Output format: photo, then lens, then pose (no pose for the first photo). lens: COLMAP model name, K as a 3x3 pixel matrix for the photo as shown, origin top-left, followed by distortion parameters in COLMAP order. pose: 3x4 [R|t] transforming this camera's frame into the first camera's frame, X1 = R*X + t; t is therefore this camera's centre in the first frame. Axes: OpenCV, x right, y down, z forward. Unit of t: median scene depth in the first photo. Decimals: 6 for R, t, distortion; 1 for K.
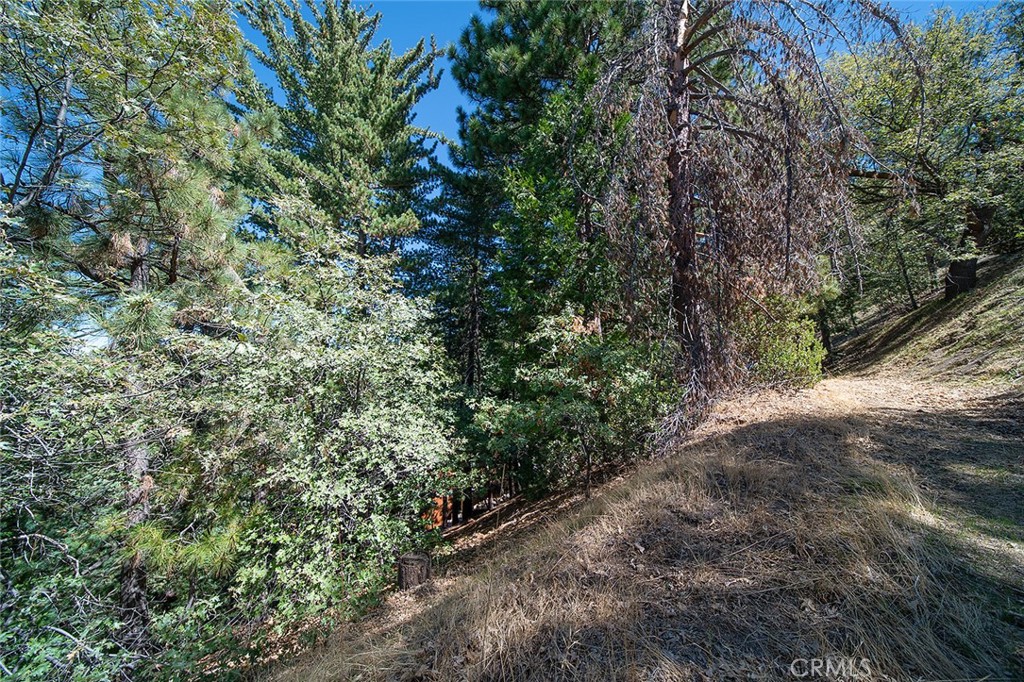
lens RADIAL K [[422.5, 0, 512.0], [0, 422.5, 341.0], [0, 0, 1]] dist [0.001099, -0.000070]
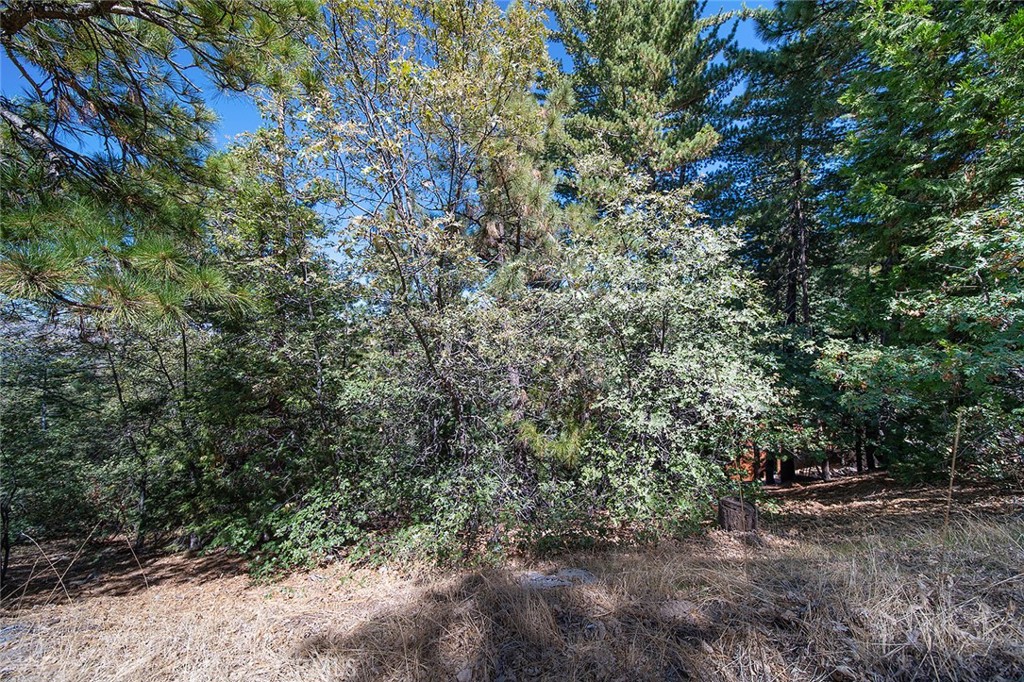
lens RADIAL K [[413.4, 0, 512.0], [0, 413.4, 341.0], [0, 0, 1]] dist [-0.002768, -0.000705]
pose [[0.634486, 0.032982, -0.772231, 0.168967], [0.108643, 0.985365, 0.131349, -0.029965], [0.765261, -0.167237, 0.621617, 0.099611]]
